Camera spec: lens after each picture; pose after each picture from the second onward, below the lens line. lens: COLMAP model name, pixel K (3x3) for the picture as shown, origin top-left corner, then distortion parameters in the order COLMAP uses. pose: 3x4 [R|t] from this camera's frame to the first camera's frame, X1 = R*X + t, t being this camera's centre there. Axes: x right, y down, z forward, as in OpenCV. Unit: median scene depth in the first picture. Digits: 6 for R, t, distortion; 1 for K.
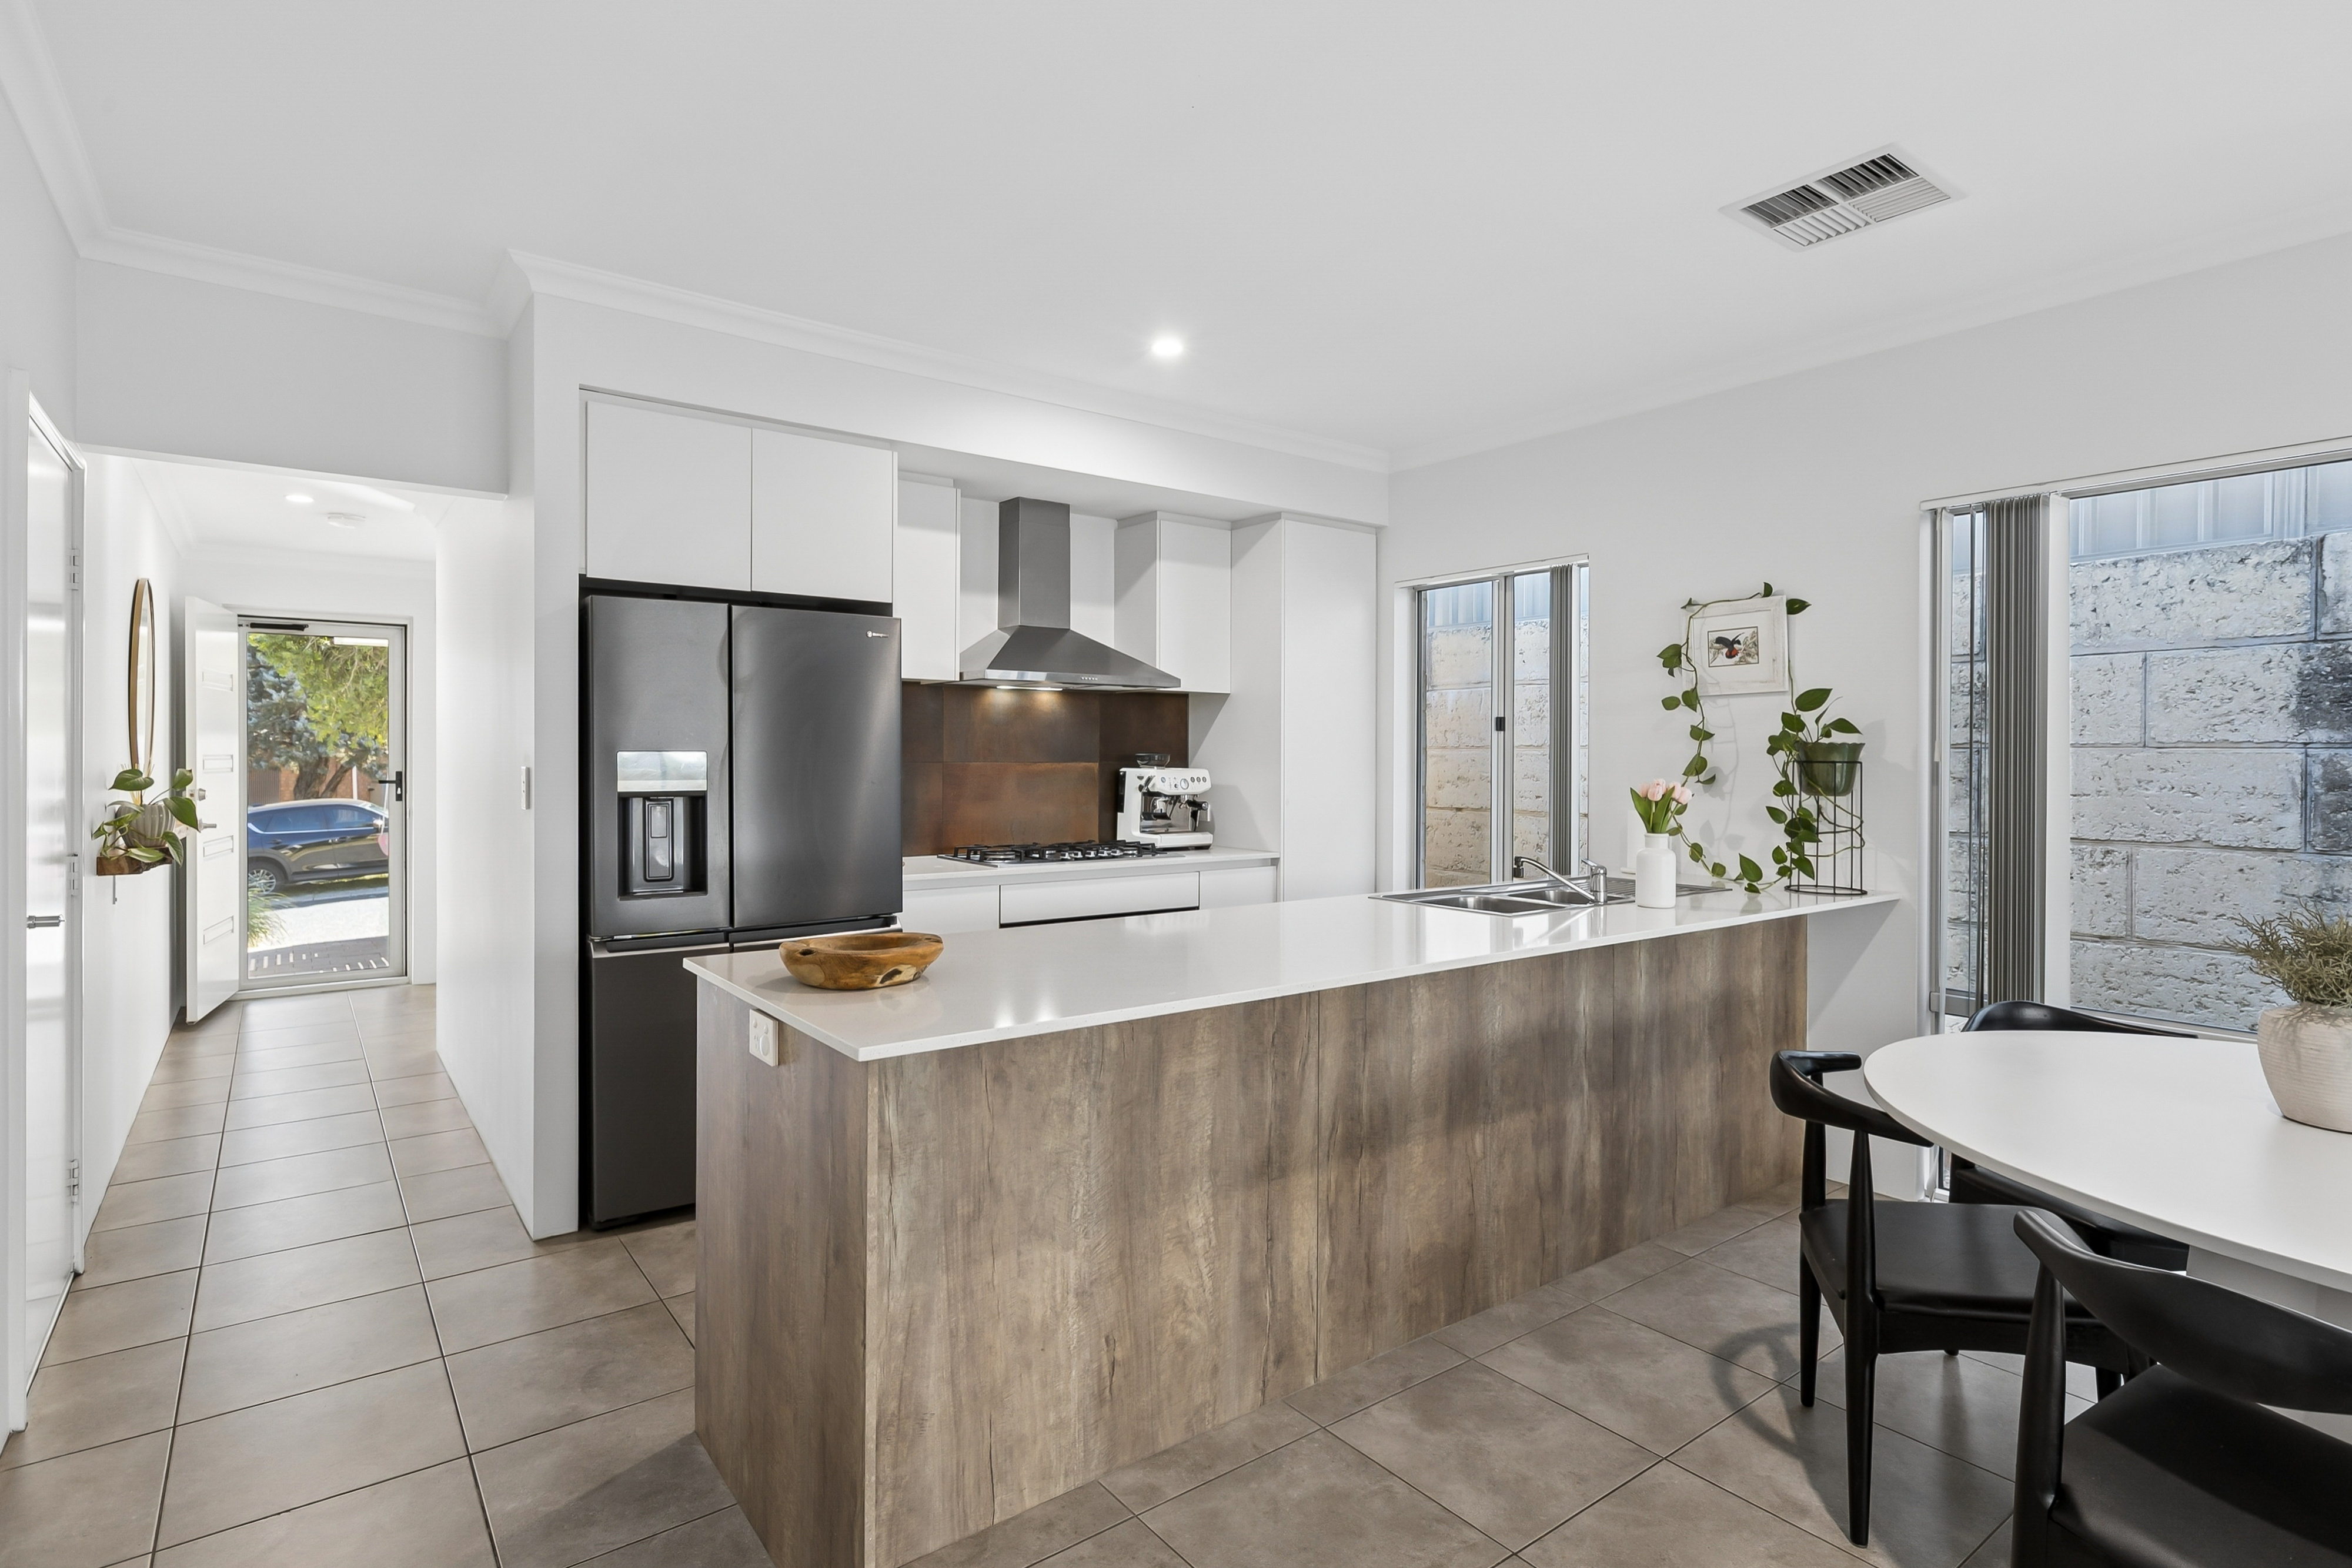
lens RADIAL K [[1185.1, 0, 1171.5], [0, 1185.1, 751.0], [0, 0, 1]] dist [0.000600, 0.000275]
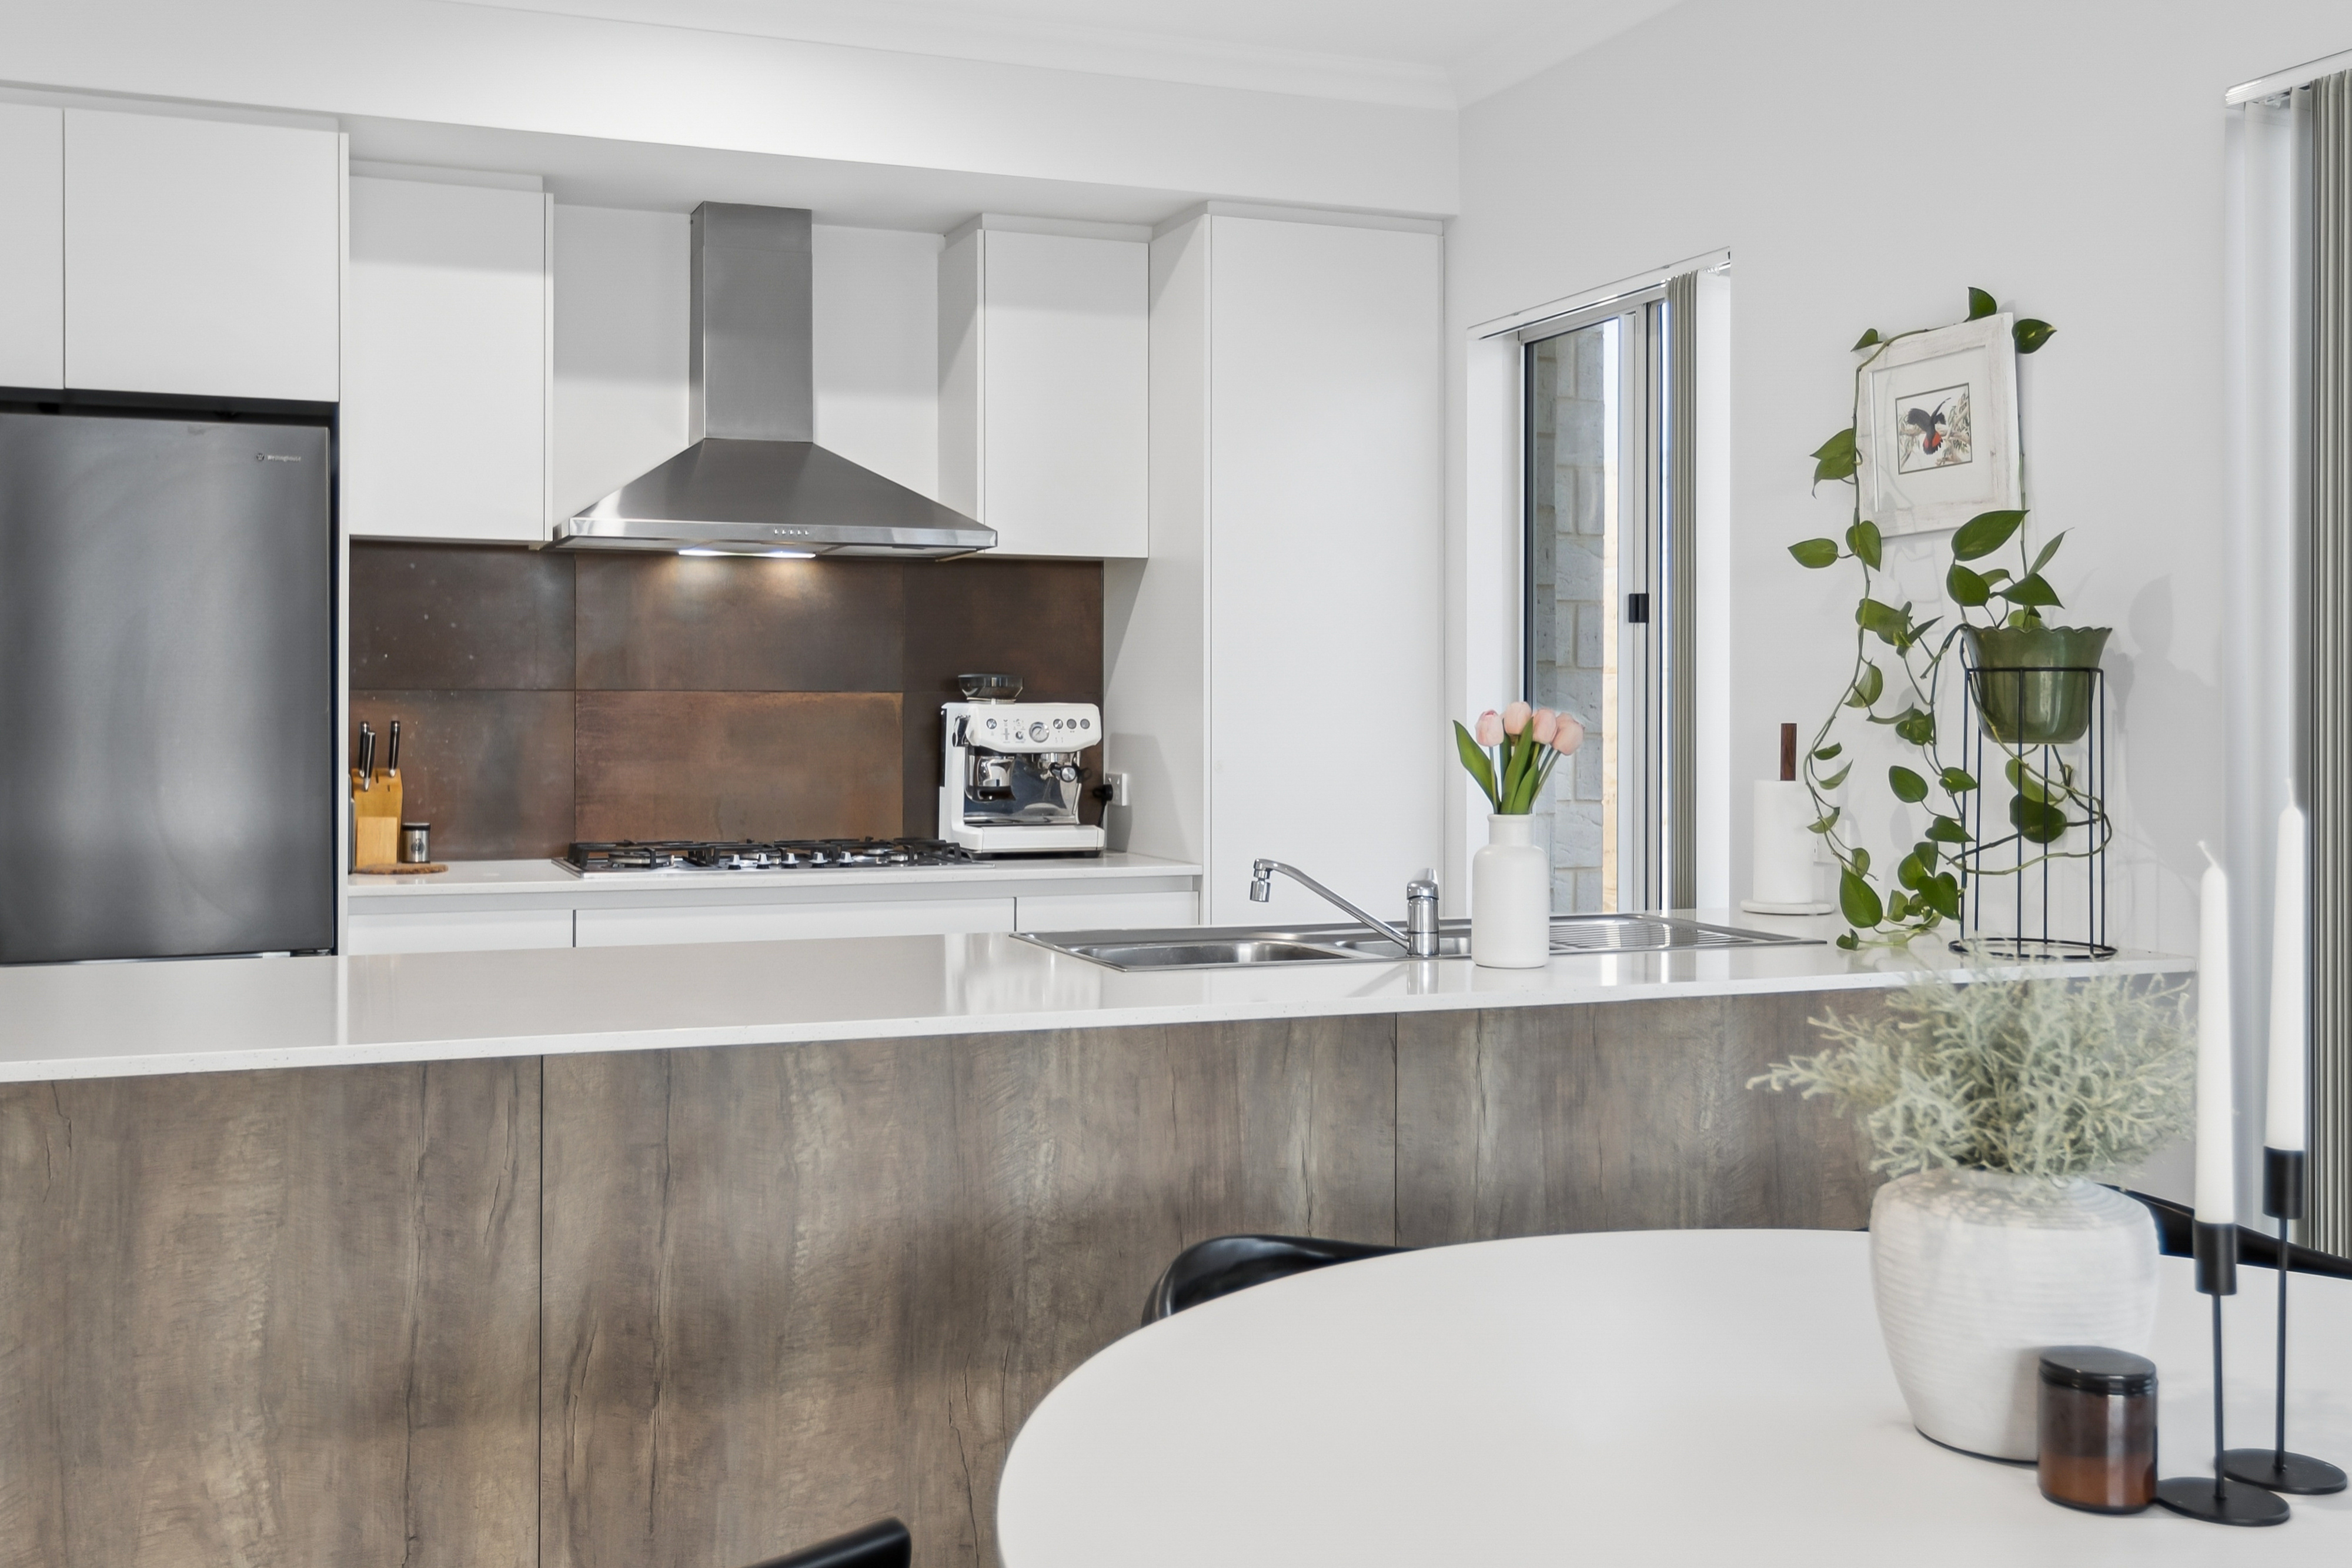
lens RADIAL K [[2302.3, 0, 1180.2], [0, 2302.3, 702.2], [0, 0, 1]] dist [0.012135, 0.008763]
pose [[0.964030, -0.003257, -0.265775, 0.434529], [0.003112, 0.999995, -0.000969, 0.019970], [0.265777, 0.000107, 0.964035, 0.046170]]
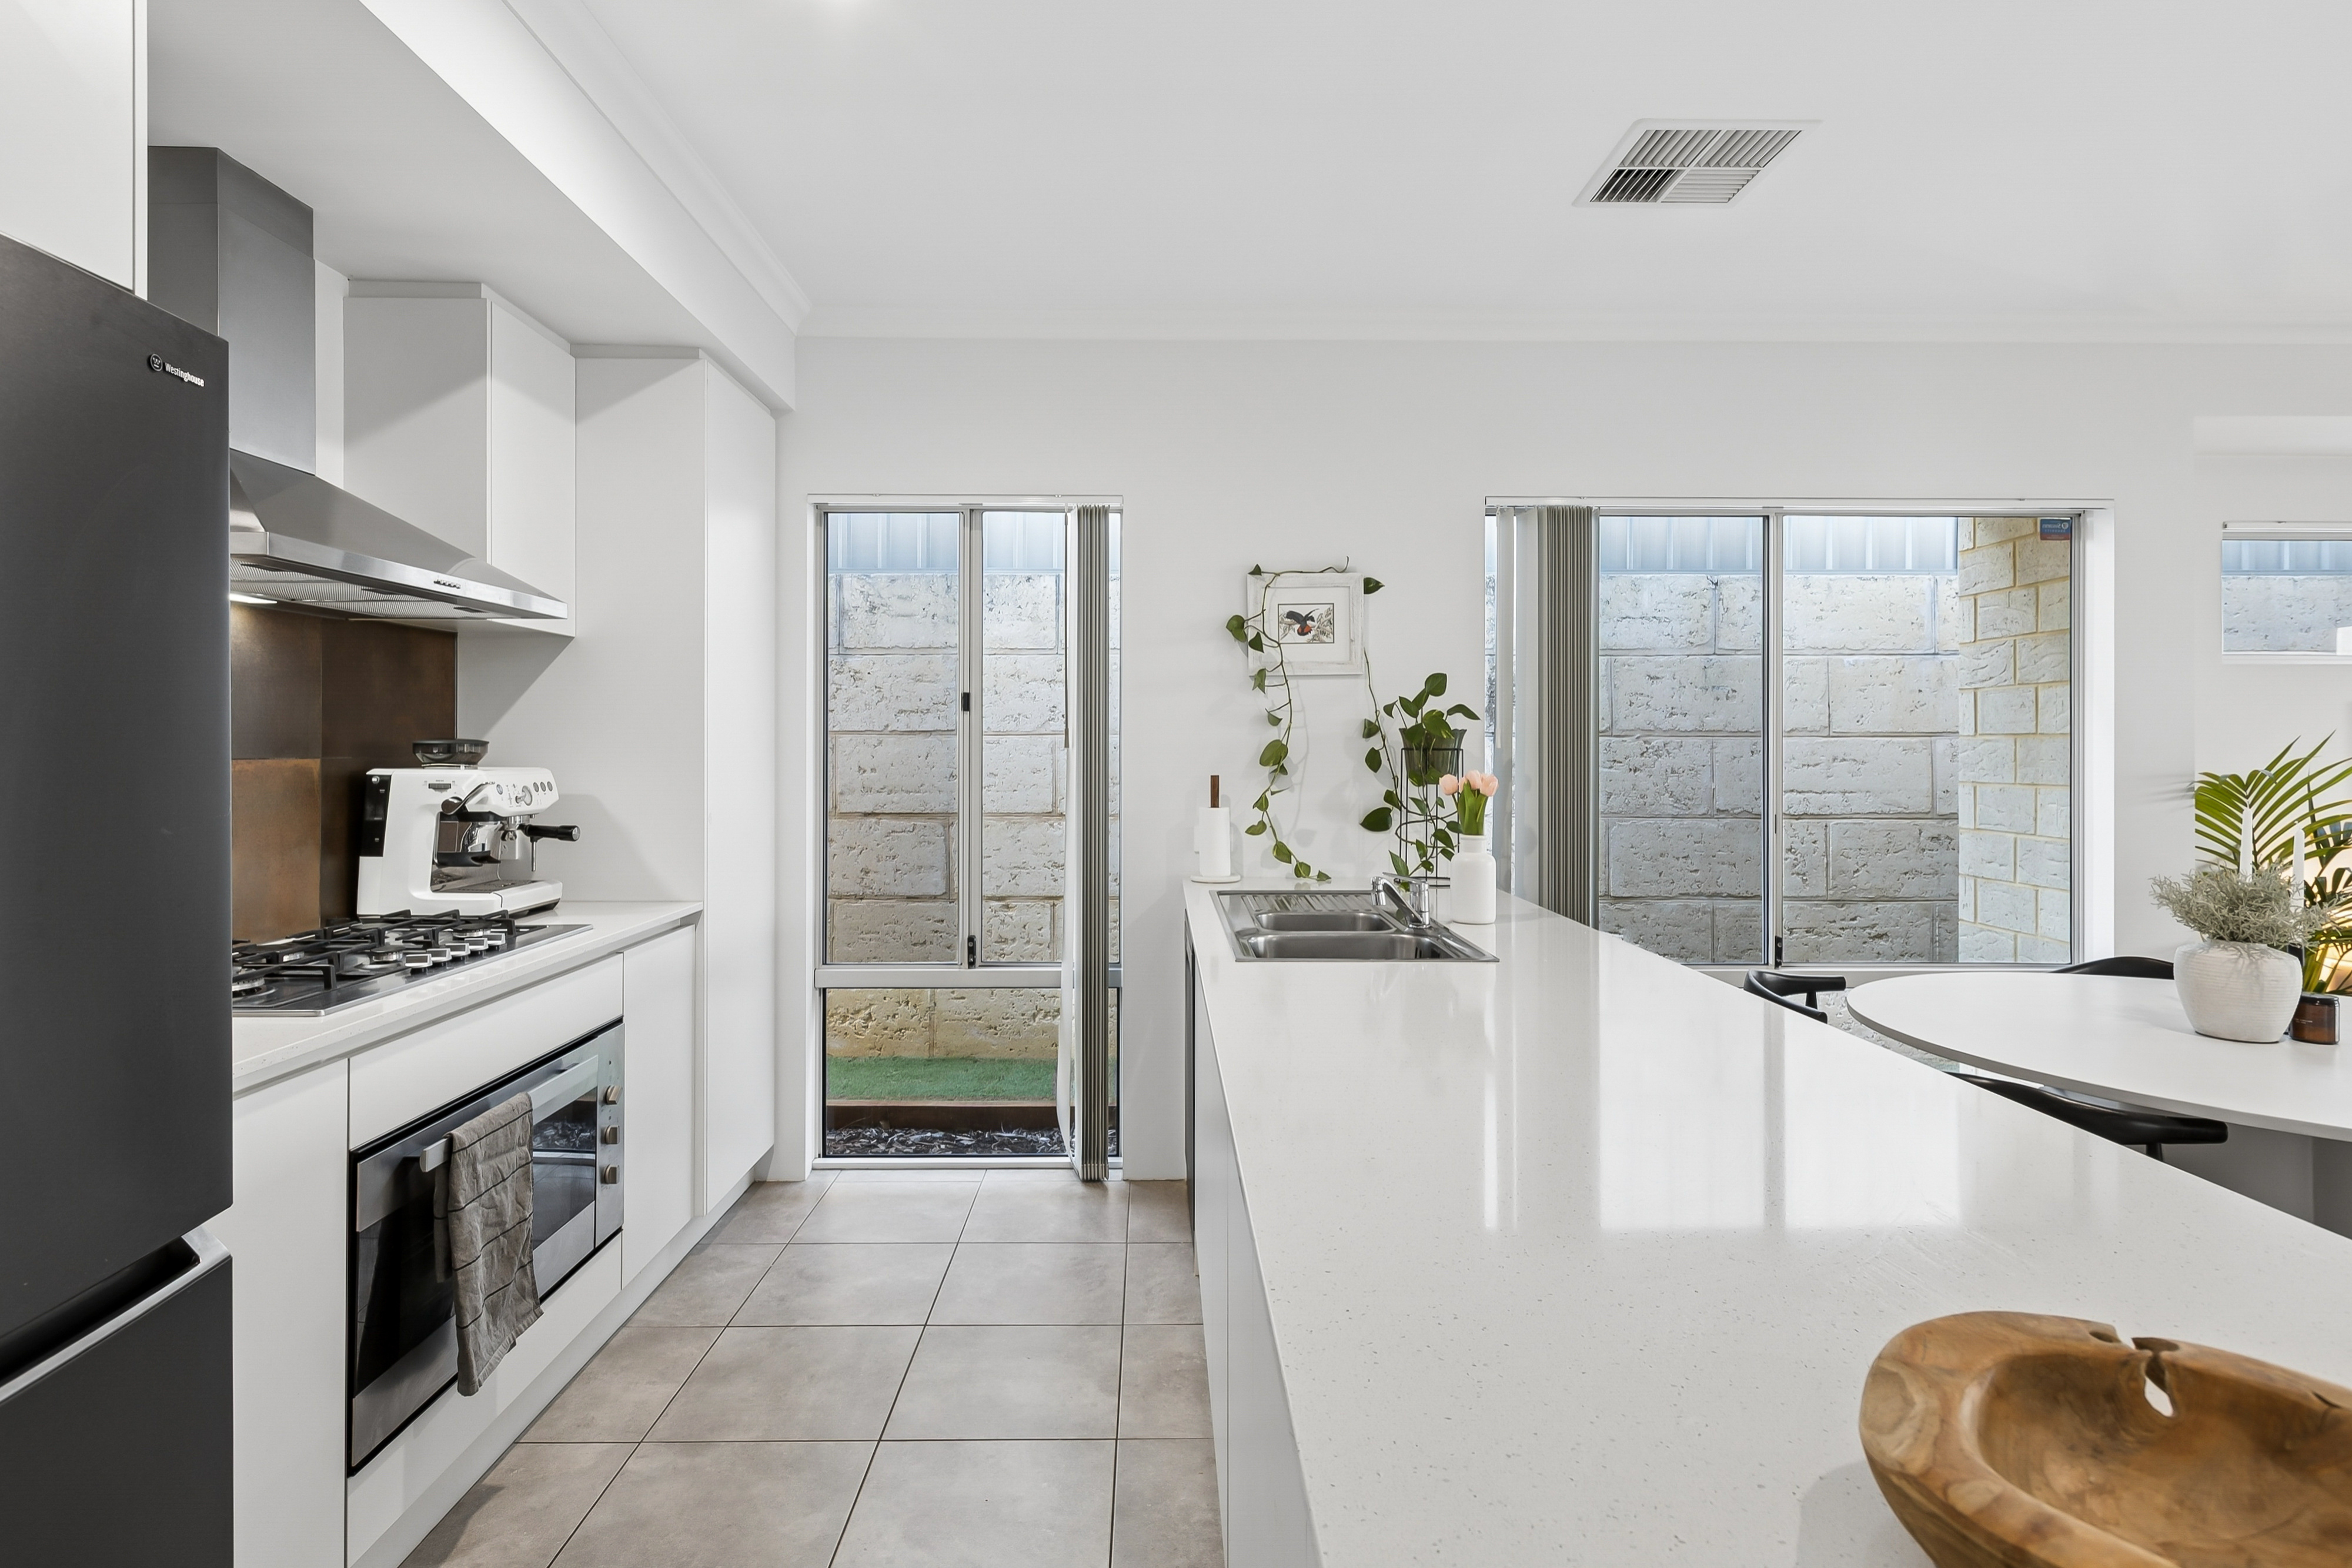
lens RADIAL K [[1185.1, 0, 1171.5], [0, 1185.1, 751.0], [0, 0, 1]] dist [0.000600, 0.000275]
pose [[0.586631, -0.006170, 0.809831, -0.327987], [-0.002219, 0.999955, 0.009227, 0.001875], [-0.809851, -0.007210, 0.586591, 0.557427]]
